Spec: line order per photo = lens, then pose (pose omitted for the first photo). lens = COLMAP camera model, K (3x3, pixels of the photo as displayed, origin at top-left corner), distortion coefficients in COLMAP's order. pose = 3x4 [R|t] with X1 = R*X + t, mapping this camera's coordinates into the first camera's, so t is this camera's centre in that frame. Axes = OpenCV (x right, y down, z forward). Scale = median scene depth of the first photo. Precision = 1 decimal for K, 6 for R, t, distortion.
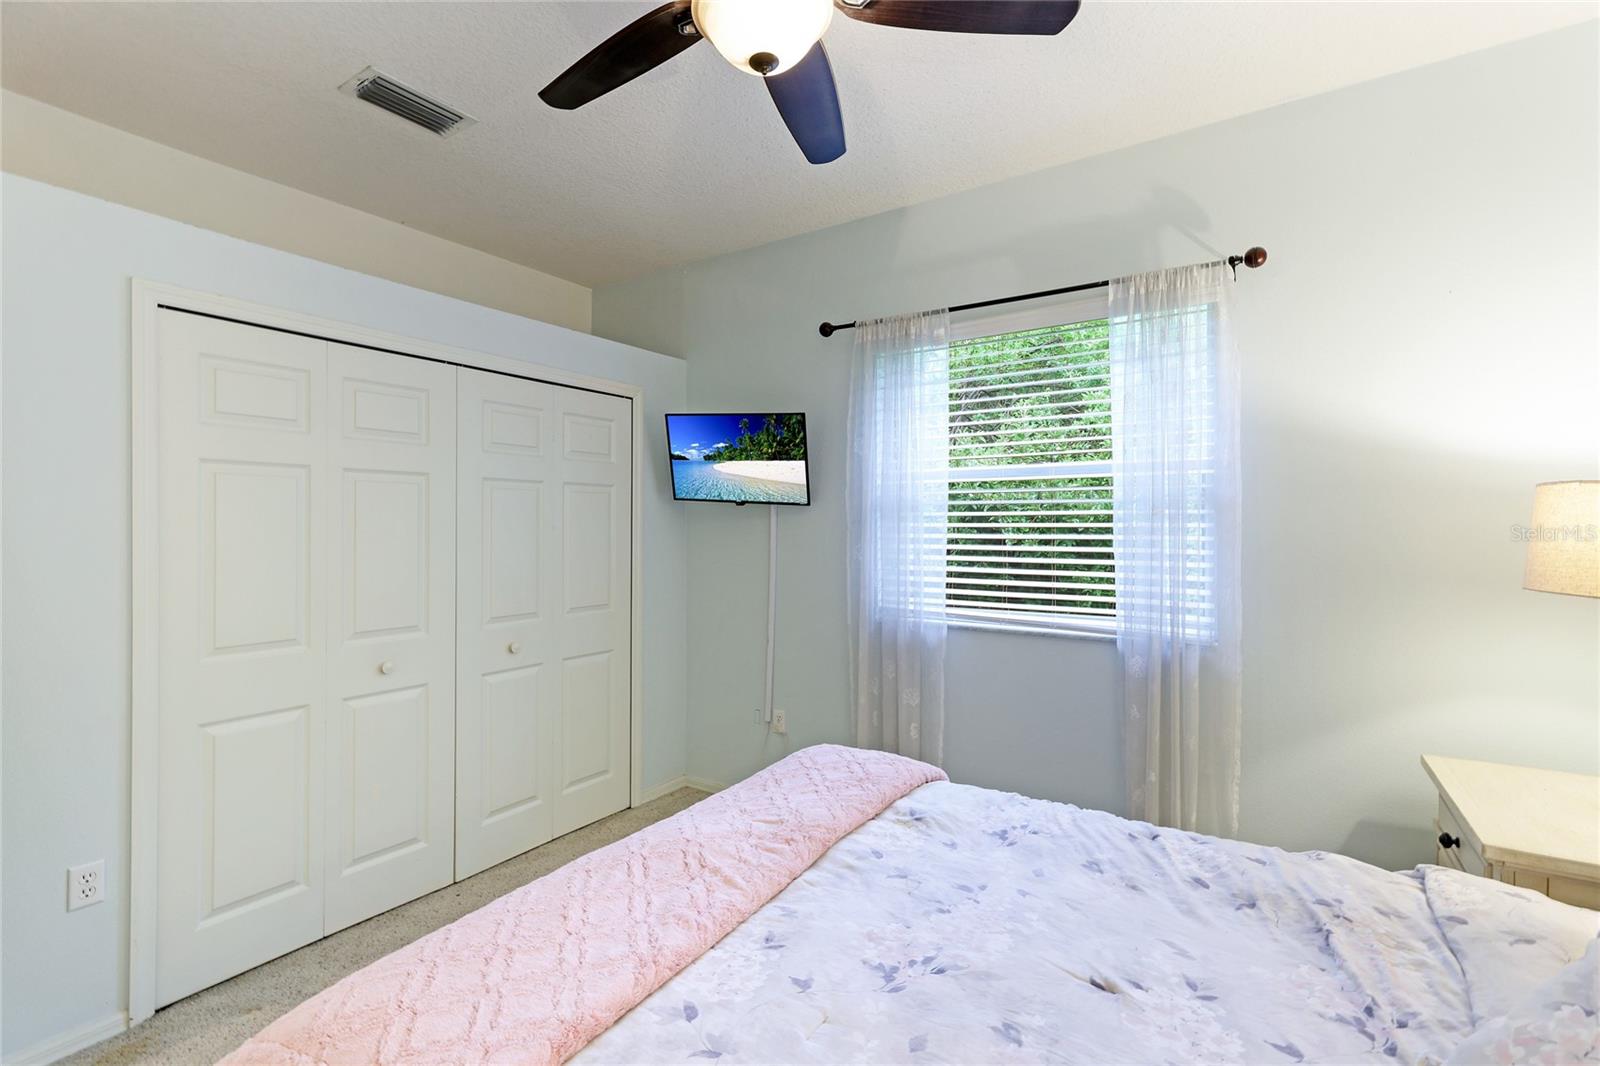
lens RADIAL K [[721.8, 0, 808.4], [0, 721.8, 516.1], [0, 0, 1]] dist [0.002978, -0.002743]
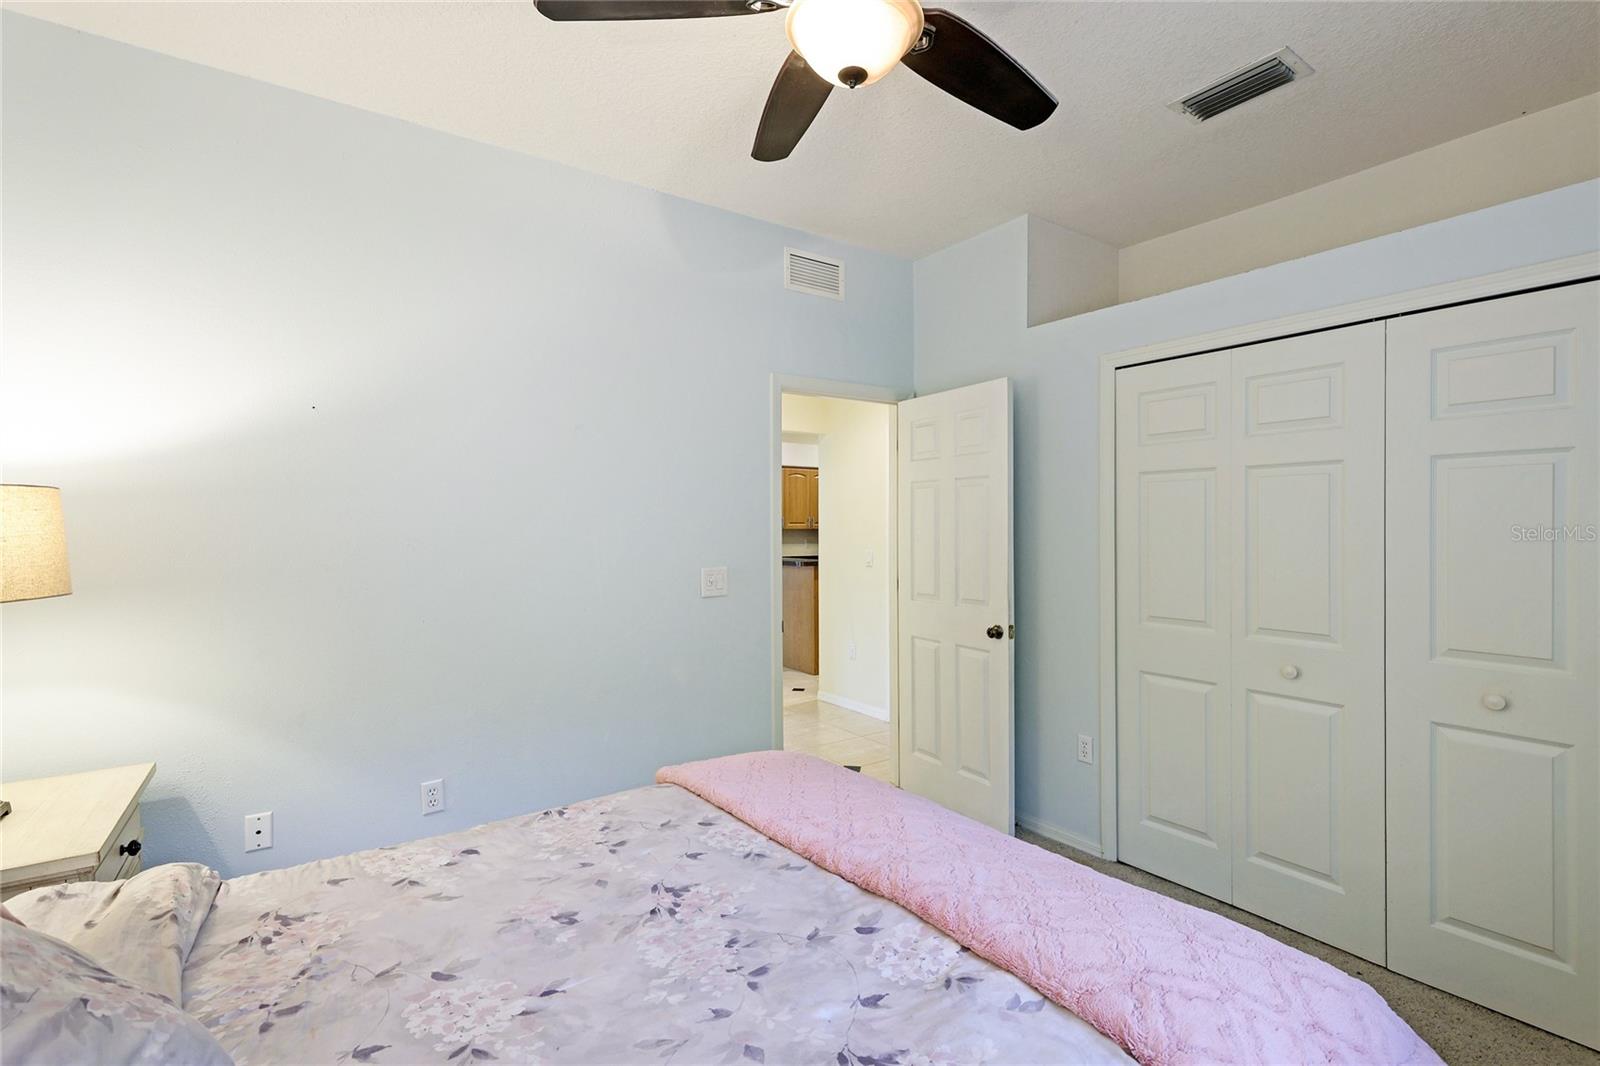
lens RADIAL K [[721.8, 0, 796.4], [0, 721.8, 519.0], [0, 0, 1]] dist [0.002978, -0.002743]
pose [[-0.360194, -0.002924, -0.932873, 0.436193], [0.017262, 0.999803, -0.009799, 0.005952], [0.932718, -0.019633, -0.360072, 0.606855]]
